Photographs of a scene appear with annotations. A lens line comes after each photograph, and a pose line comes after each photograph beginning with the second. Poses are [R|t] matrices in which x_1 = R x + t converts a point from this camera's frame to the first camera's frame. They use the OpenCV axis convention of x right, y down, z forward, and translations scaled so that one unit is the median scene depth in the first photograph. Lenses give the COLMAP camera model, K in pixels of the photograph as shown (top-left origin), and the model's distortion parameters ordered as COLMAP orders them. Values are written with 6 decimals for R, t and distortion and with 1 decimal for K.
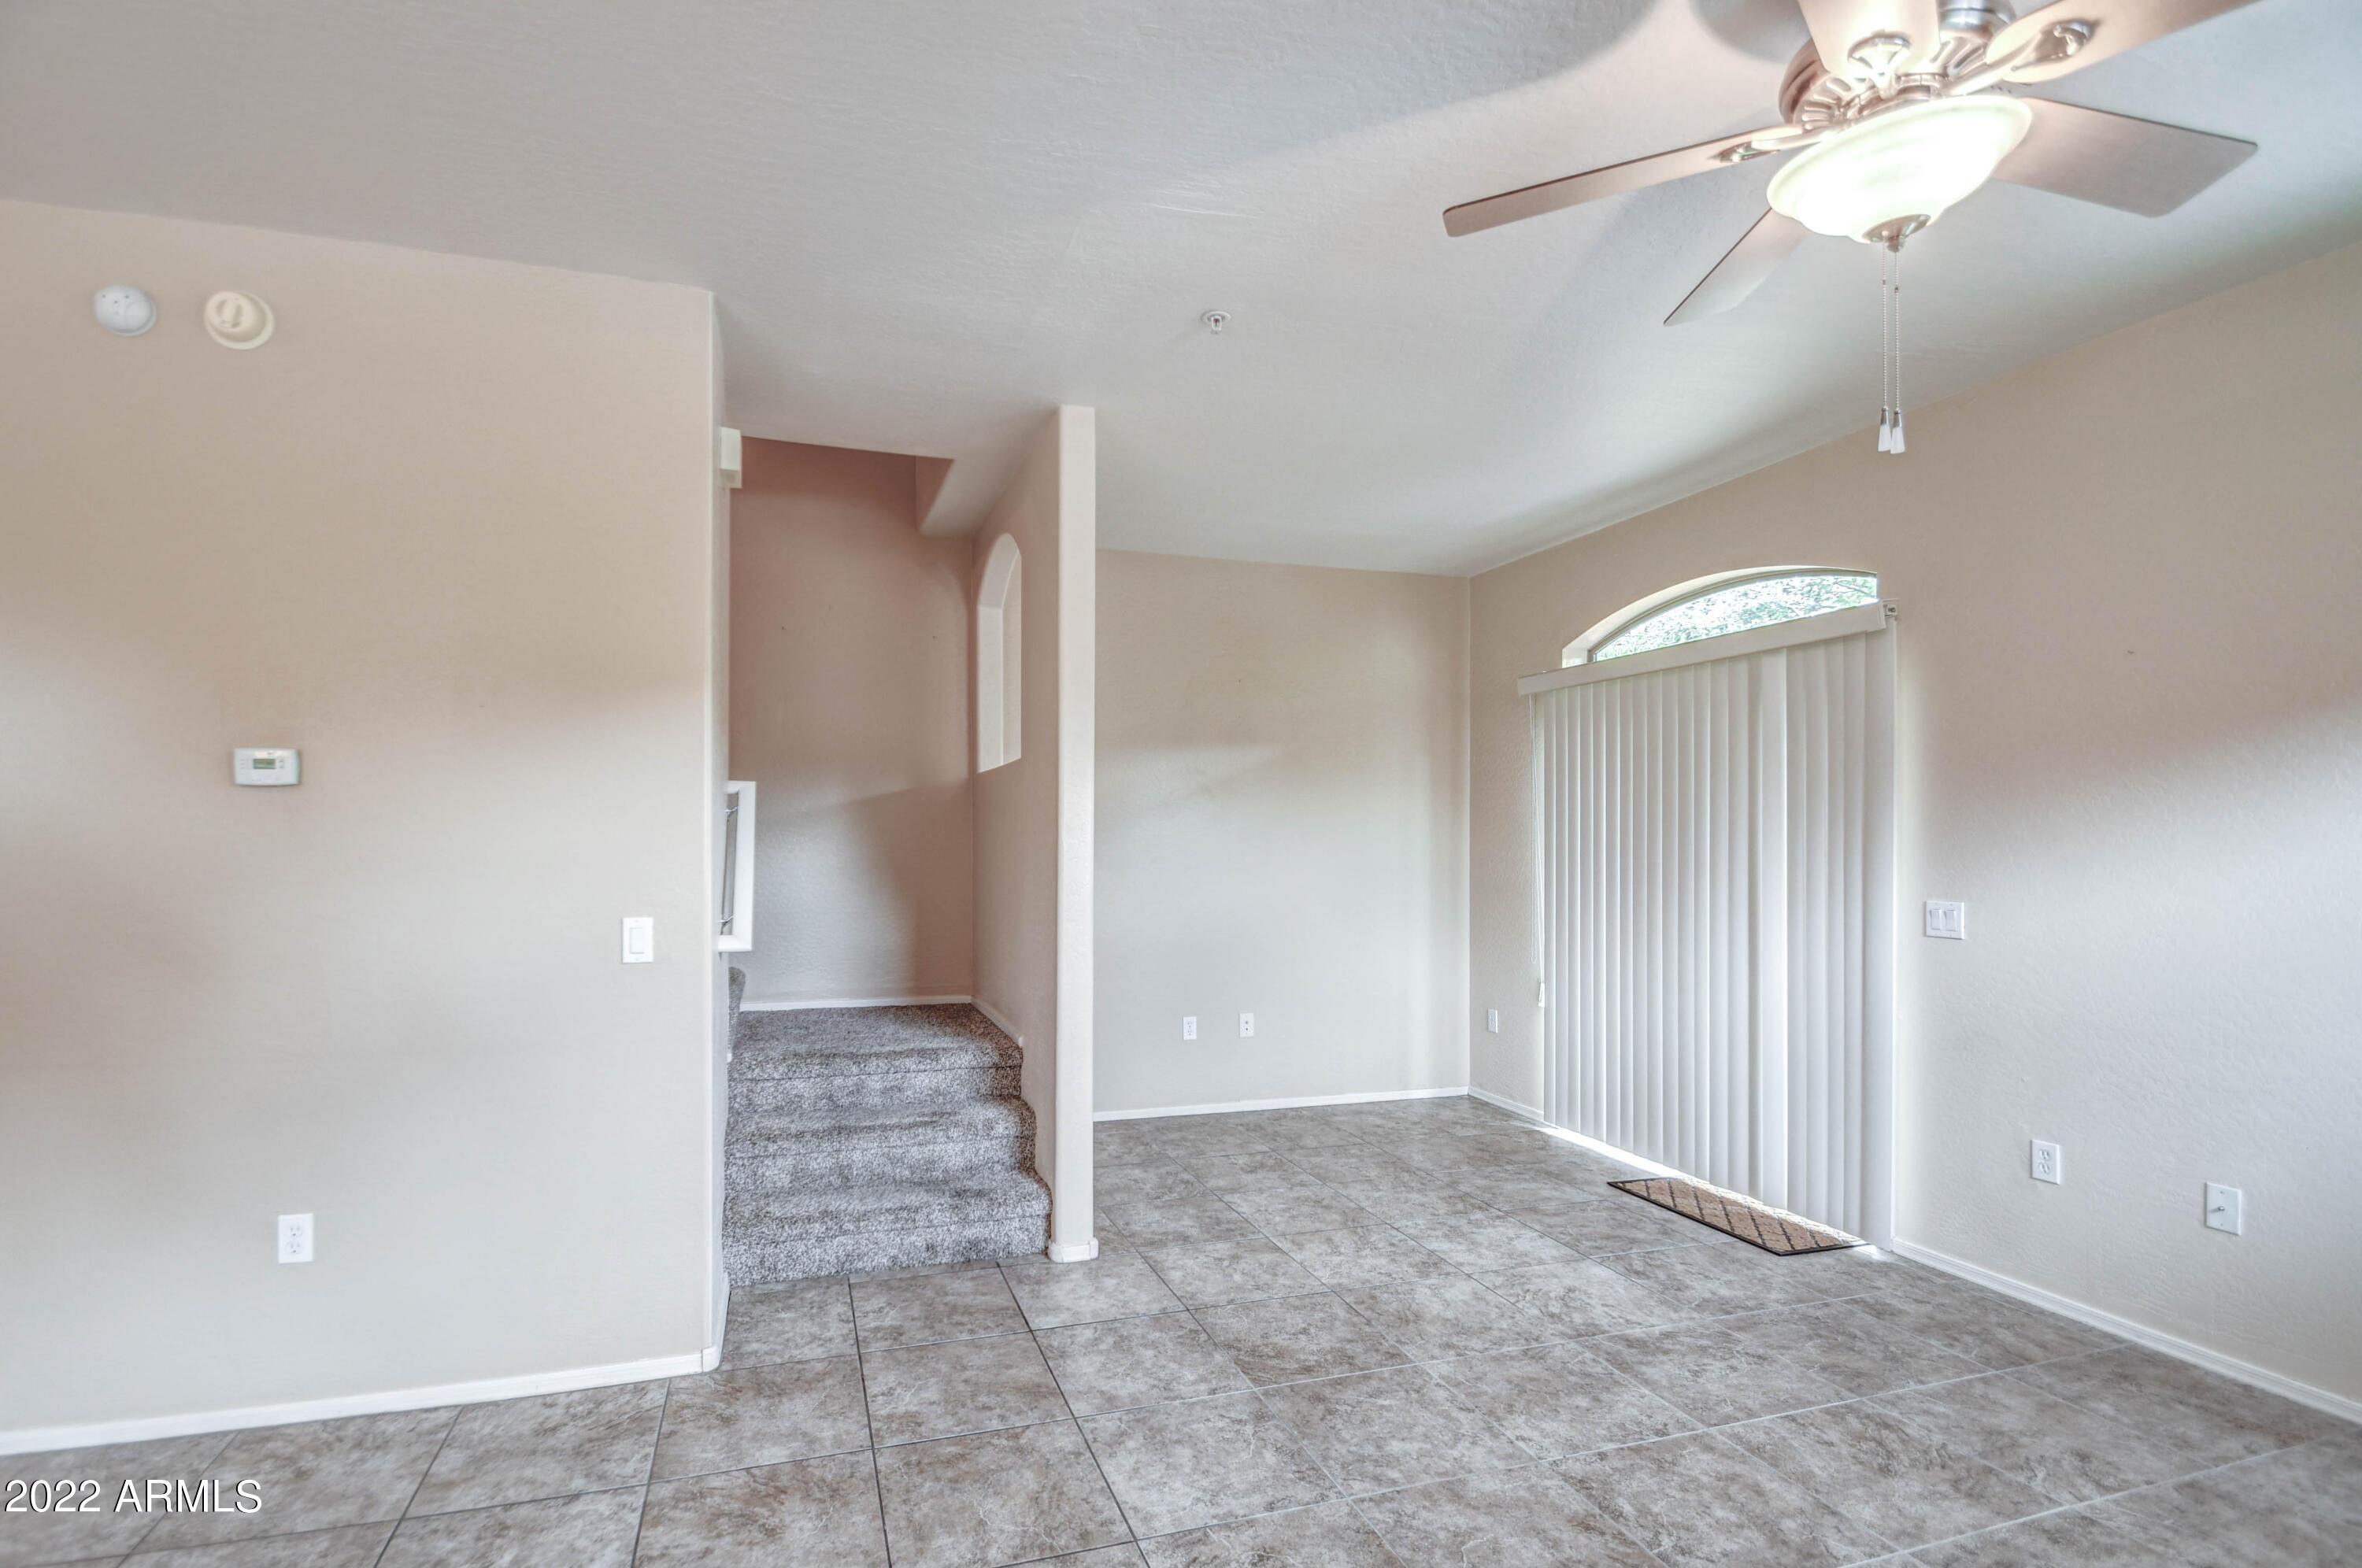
lens RADIAL K [[1051.3, 0, 1092.2], [0, 1051.3, 837.0], [0, 0, 1]] dist [0.009684, -0.014148]
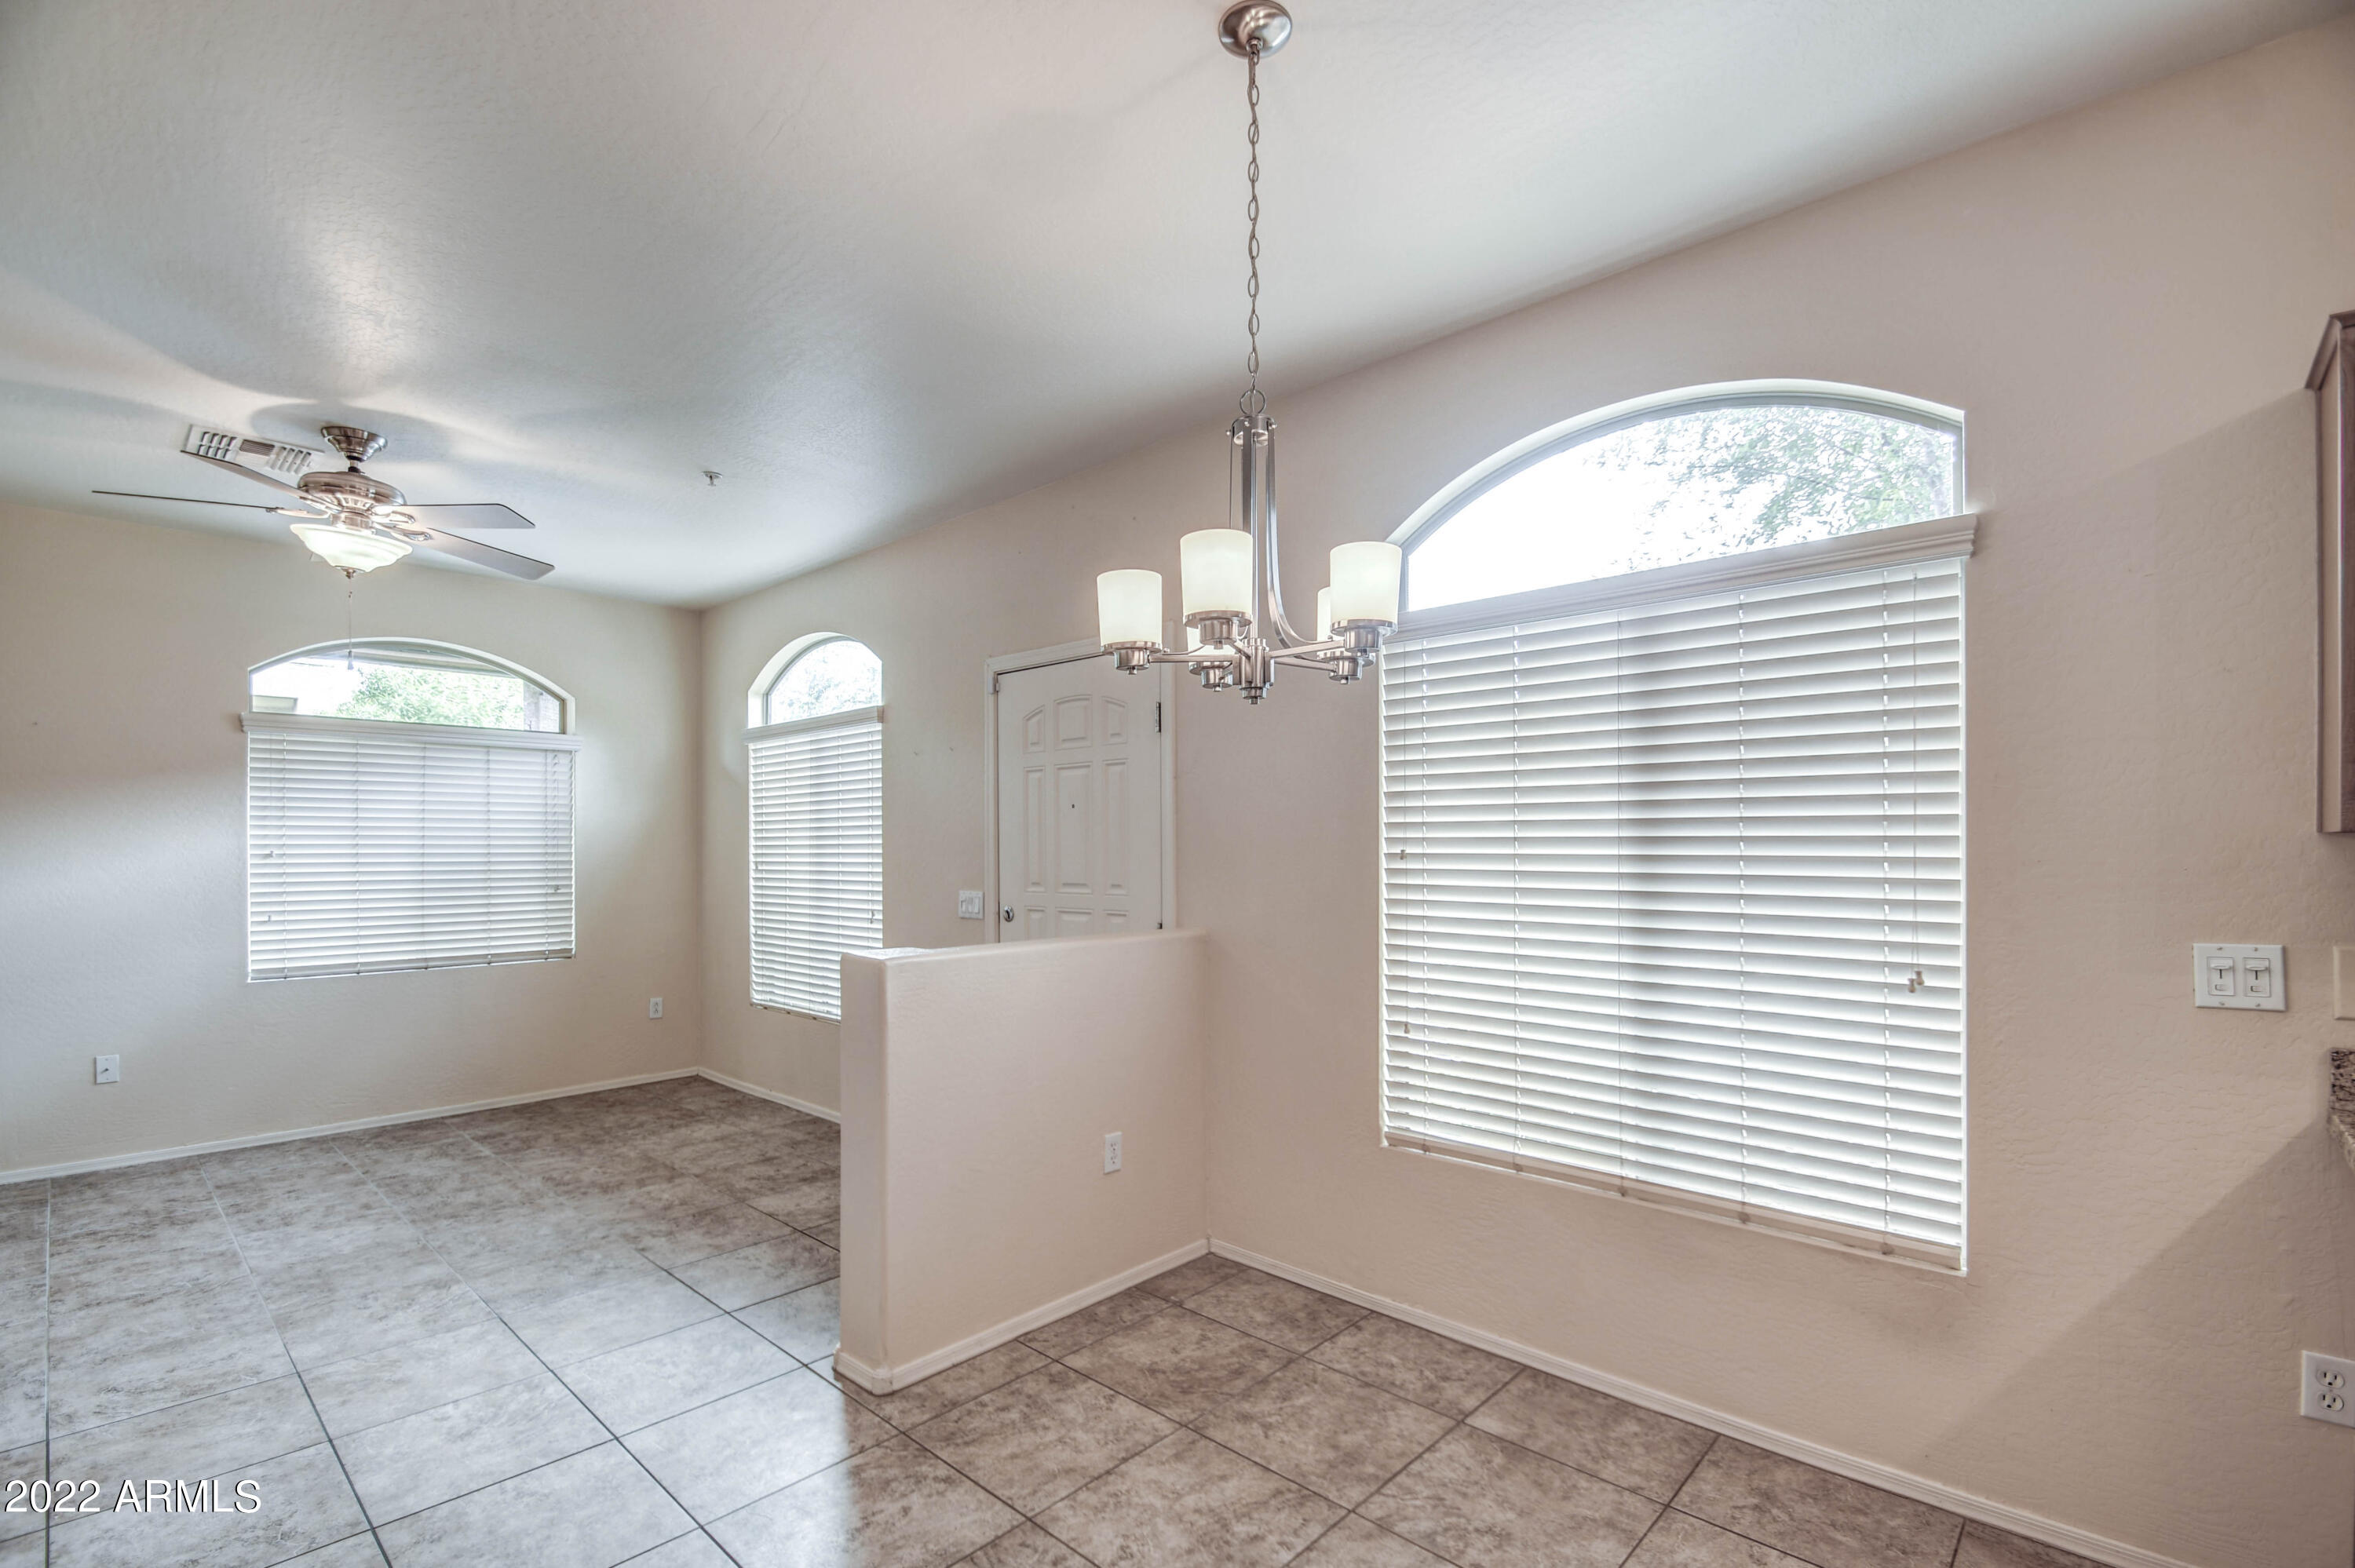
lens RADIAL K [[1048.2, 0, 1179.6], [0, 1048.2, 850.8], [0, 0, 1]] dist [0.009684, -0.014148]
pose [[-0.519515, 0.001225, 0.854461, -1.061010], [-0.000636, 0.999998, -0.001820, 0.007888], [-0.854461, -0.001489, -0.519513, 0.344943]]
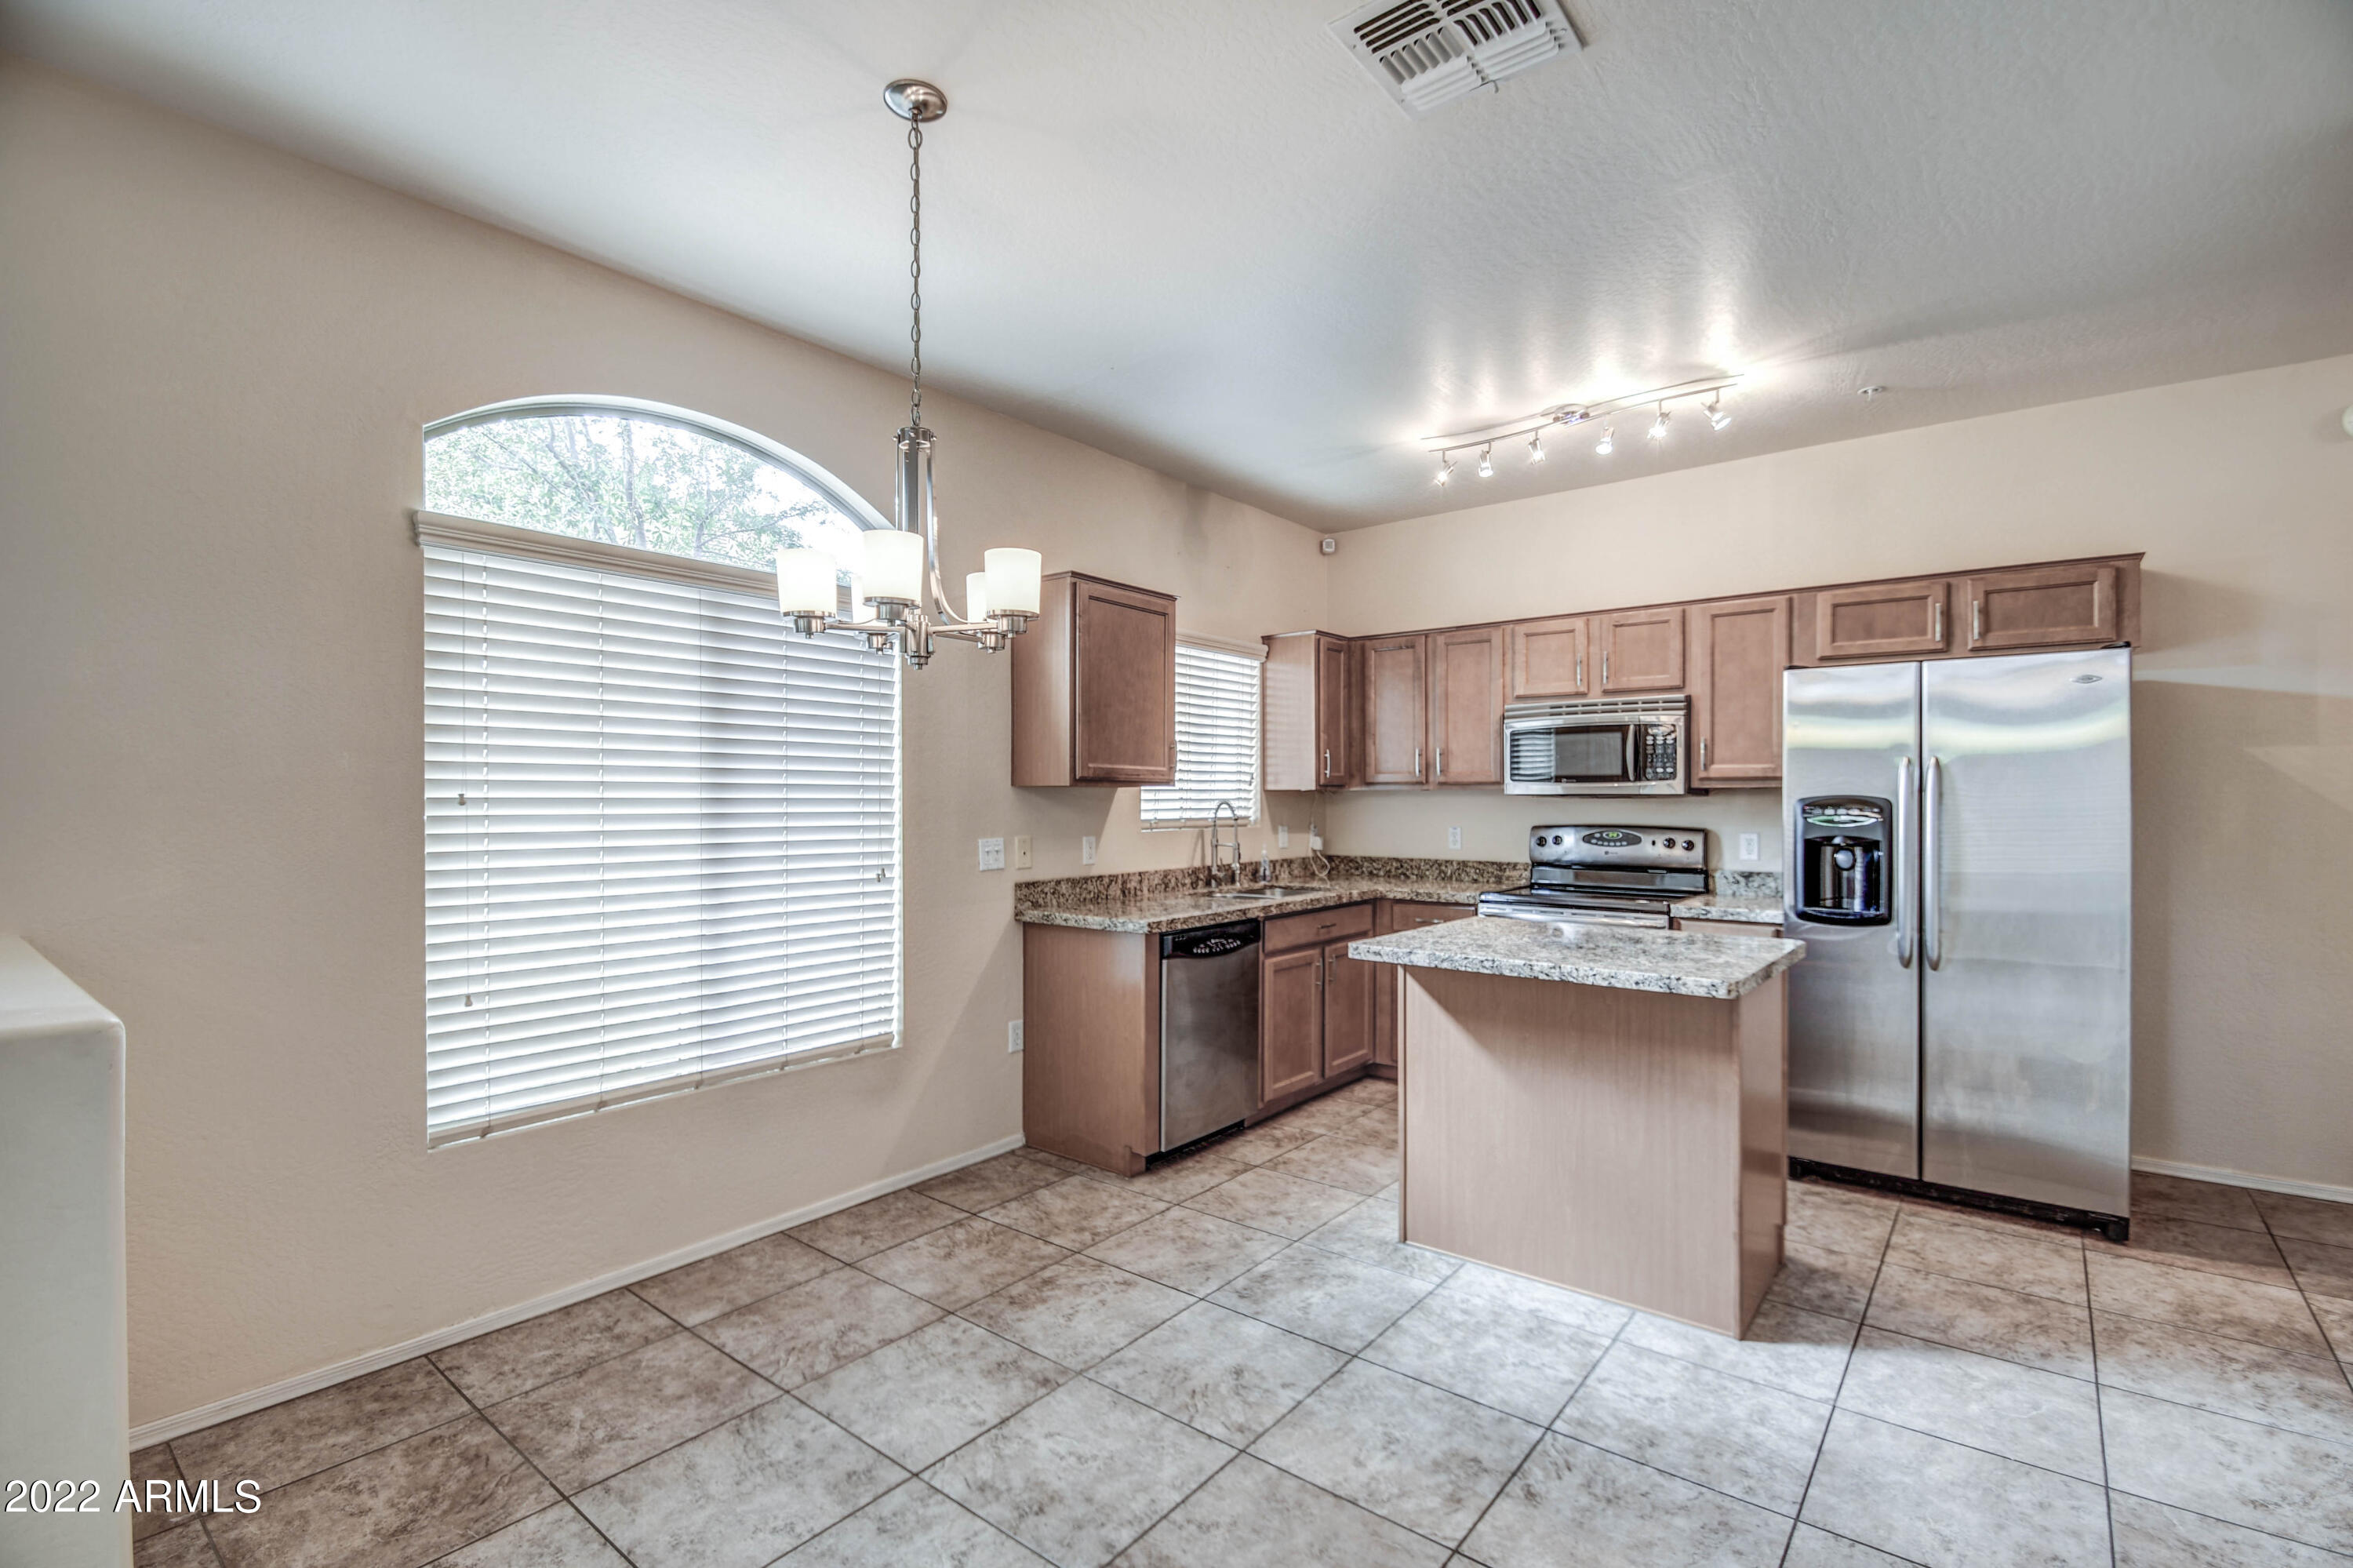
lens RADIAL K [[1047.5, 0, 1184.3], [0, 1047.5, 803.0], [0, 0, 1]] dist [0.009684, -0.014148]
pose [[-0.812280, 0.006749, -0.583229, -0.323026], [0.003524, 0.999972, 0.006663, 0.008773], [0.583258, 0.003357, -0.812280, 0.674188]]
